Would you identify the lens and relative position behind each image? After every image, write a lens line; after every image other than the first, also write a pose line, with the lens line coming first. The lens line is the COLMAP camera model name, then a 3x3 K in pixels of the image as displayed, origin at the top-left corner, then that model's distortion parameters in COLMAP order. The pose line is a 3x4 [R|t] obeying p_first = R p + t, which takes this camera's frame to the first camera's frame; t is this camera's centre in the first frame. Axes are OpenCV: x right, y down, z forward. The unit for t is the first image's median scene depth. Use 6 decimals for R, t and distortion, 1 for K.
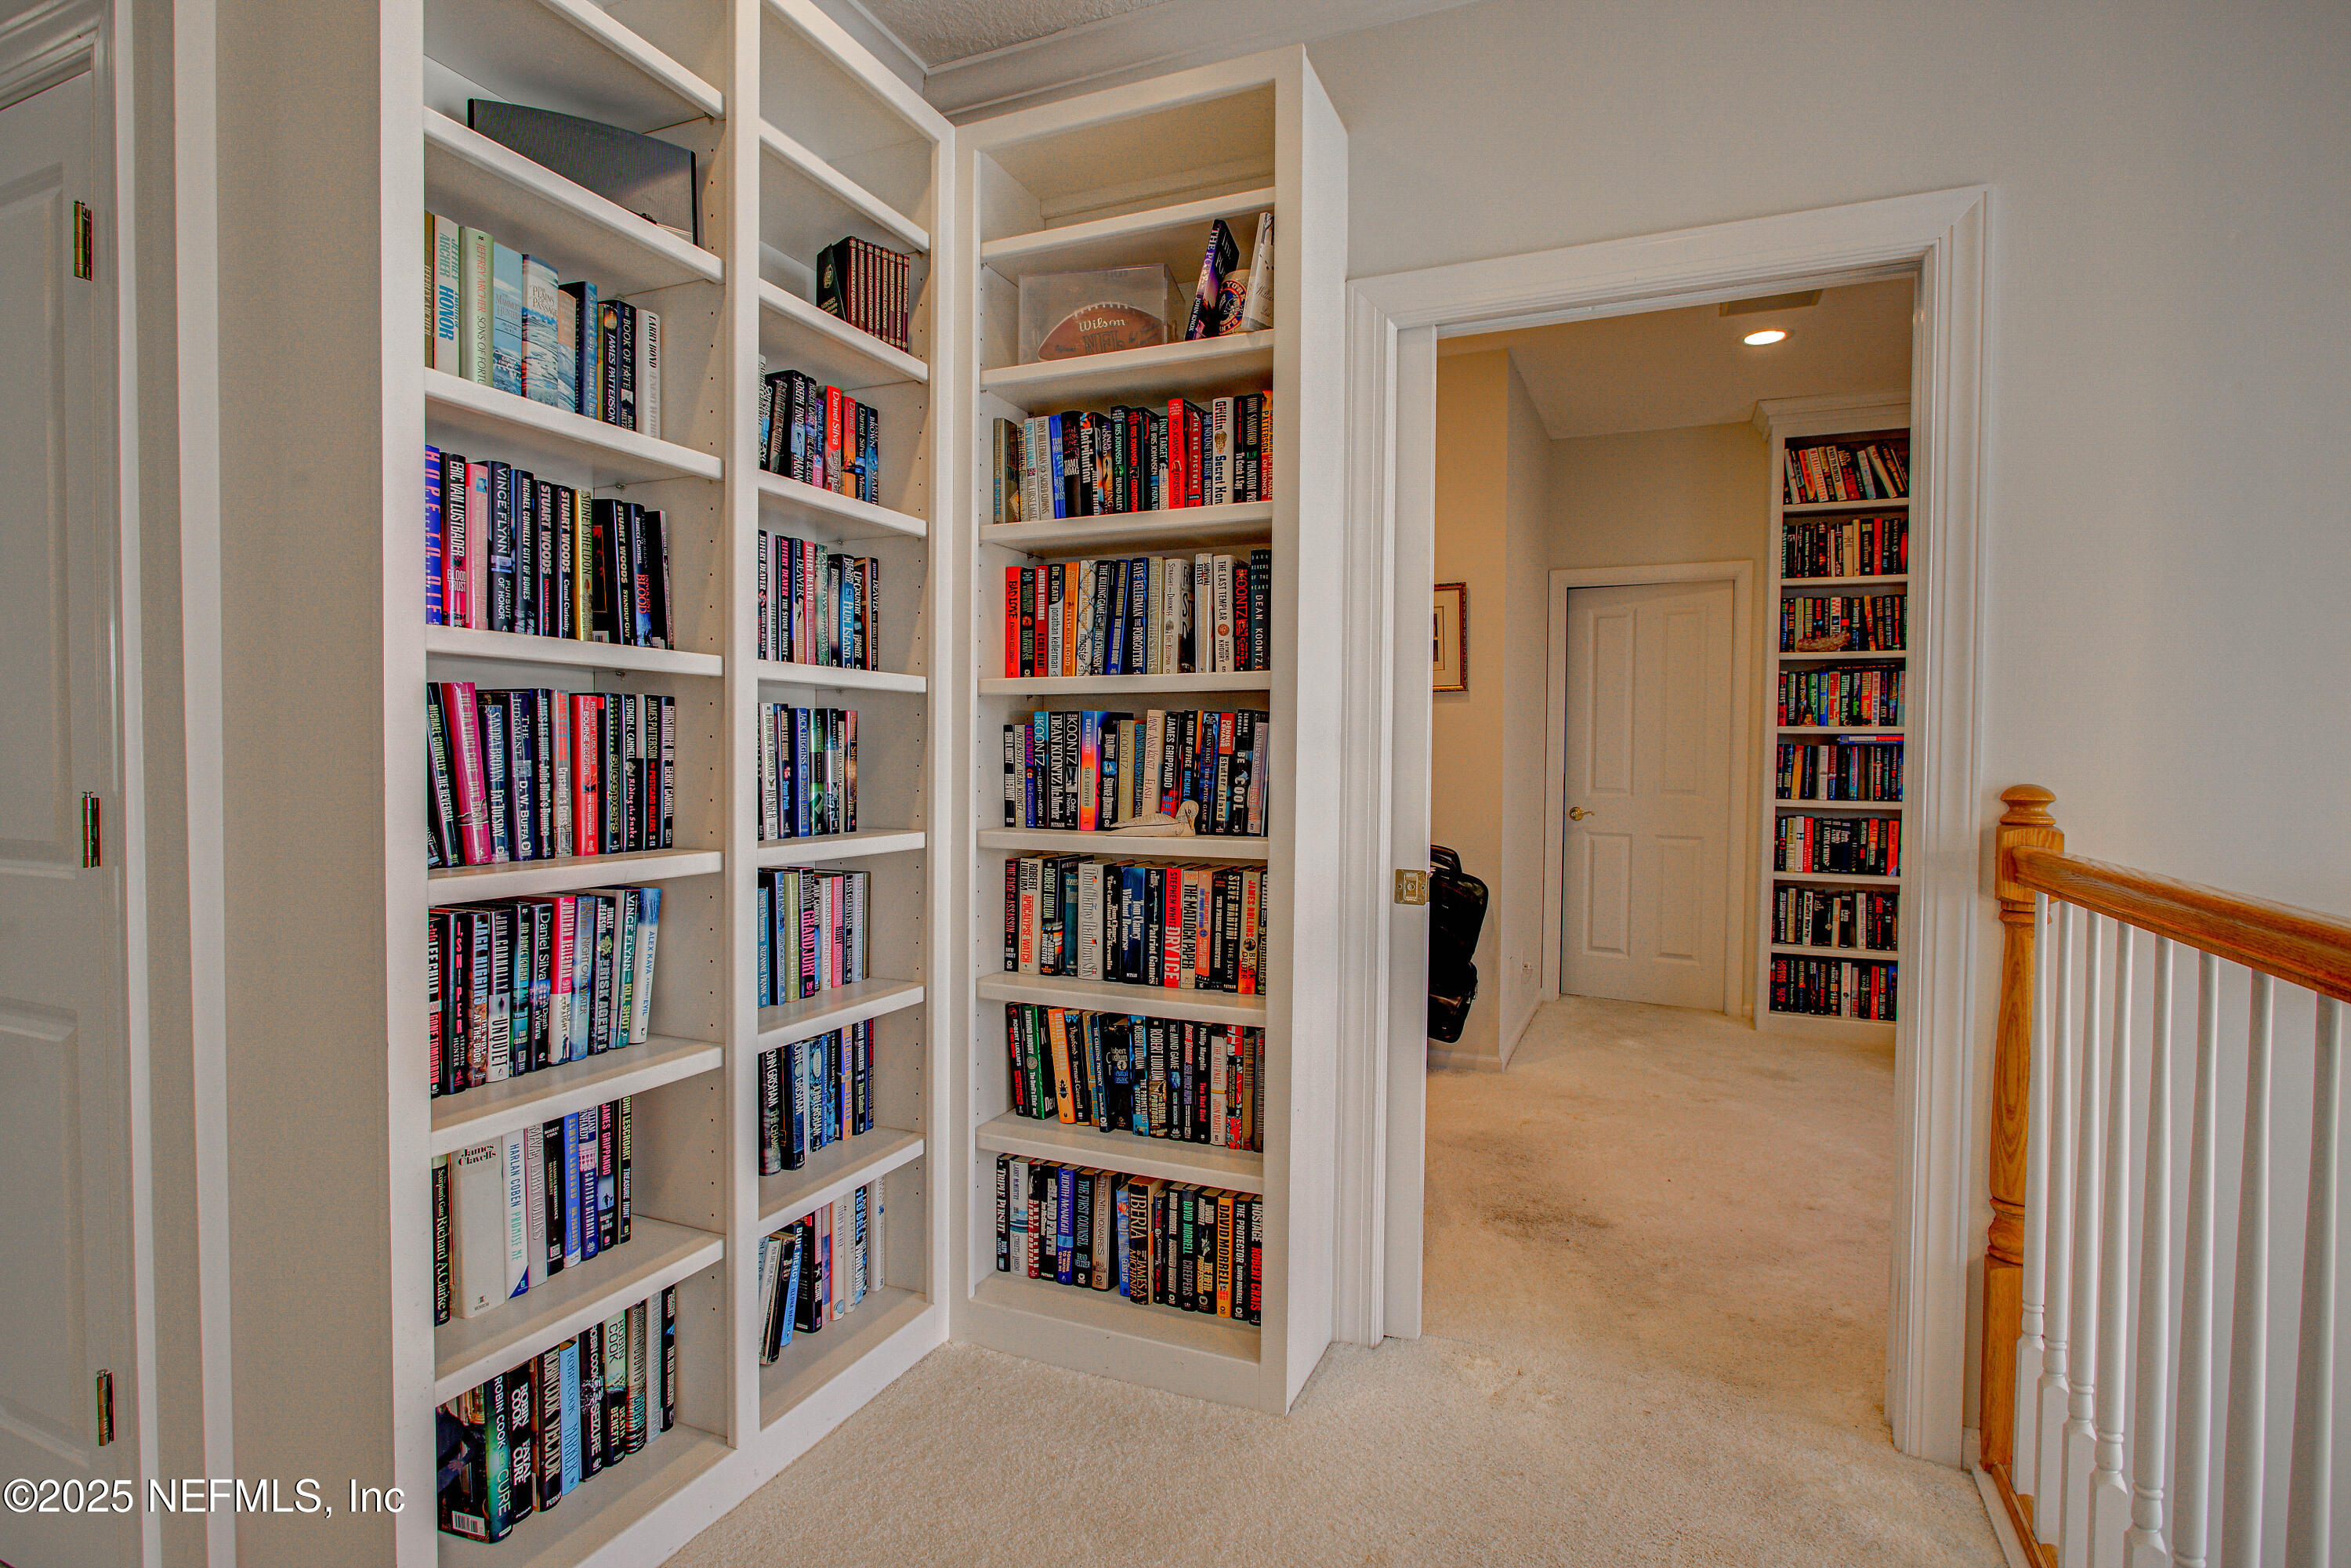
lens RADIAL K [[1192.2, 0, 1164.6], [0, 1192.2, 784.5], [0, 0, 1]] dist [-0.011801, 0.005893]
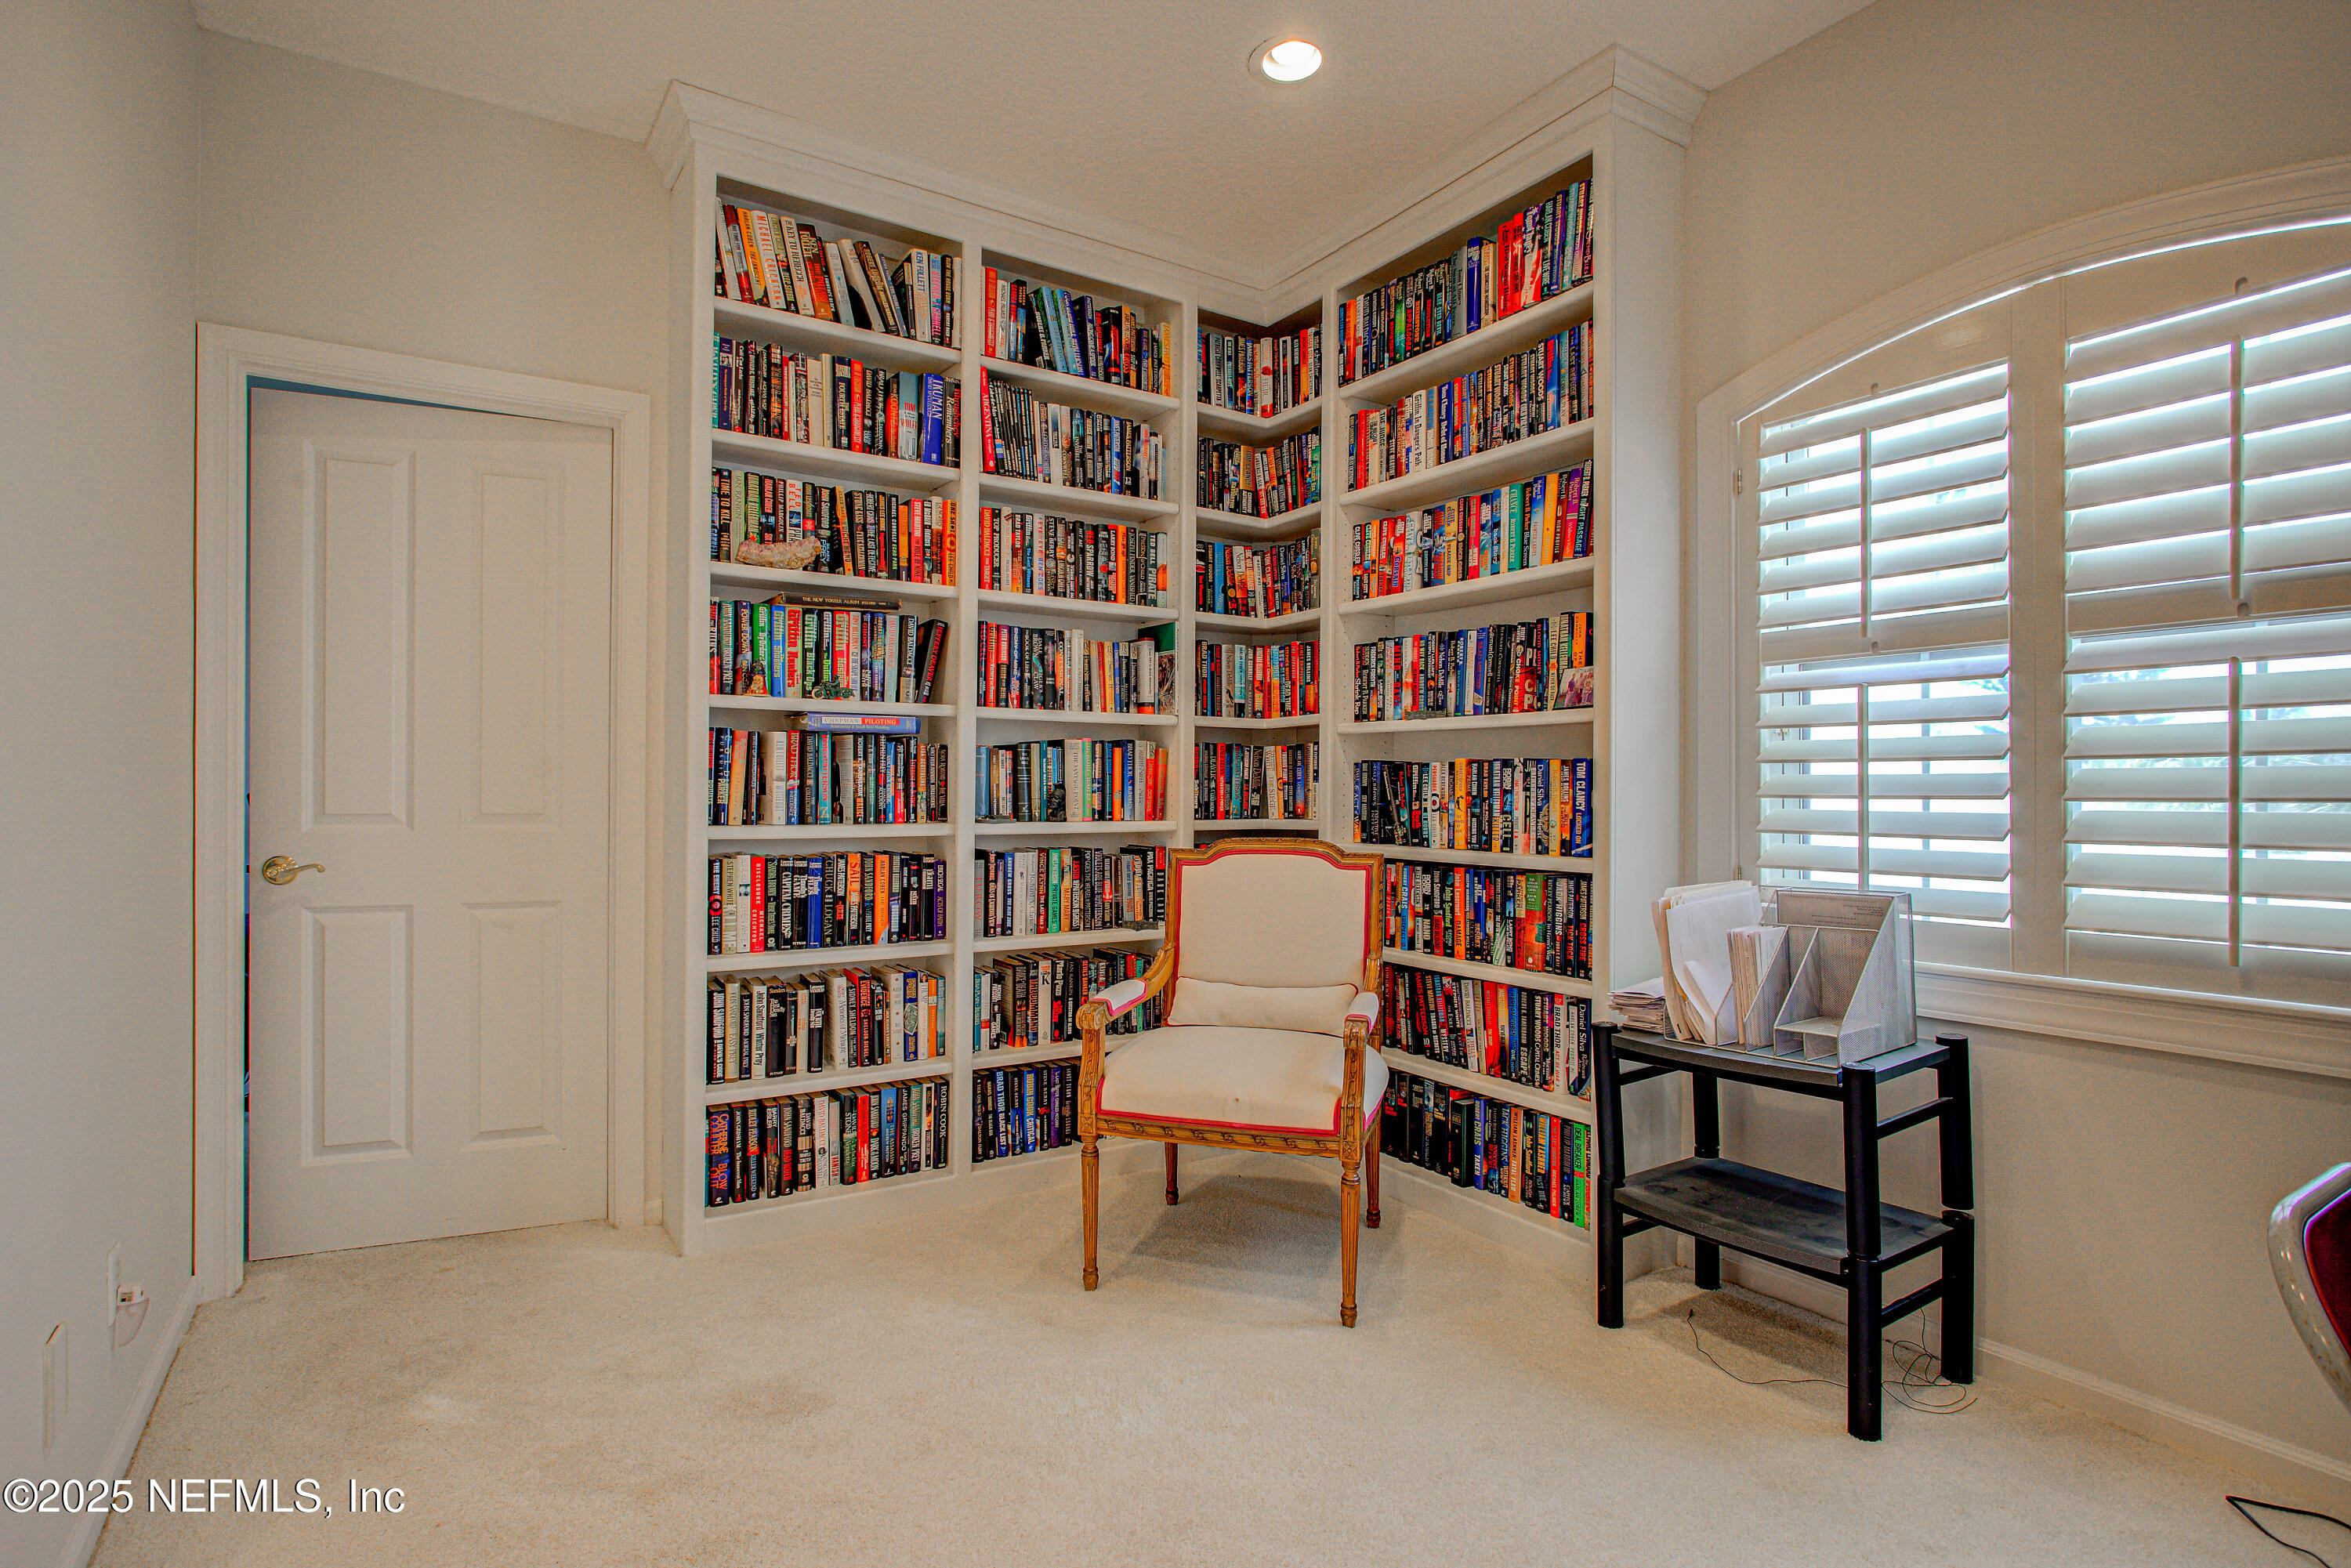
lens RADIAL K [[1192.2, 0, 1177.1], [0, 1192.2, 783.0], [0, 0, 1]] dist [-0.011801, 0.005893]
pose [[0.555408, -0.009961, 0.831518, 0.157142], [0.019613, 0.999807, -0.001124, -0.002911], [-0.831346, 0.016933, 0.555497, 0.455756]]
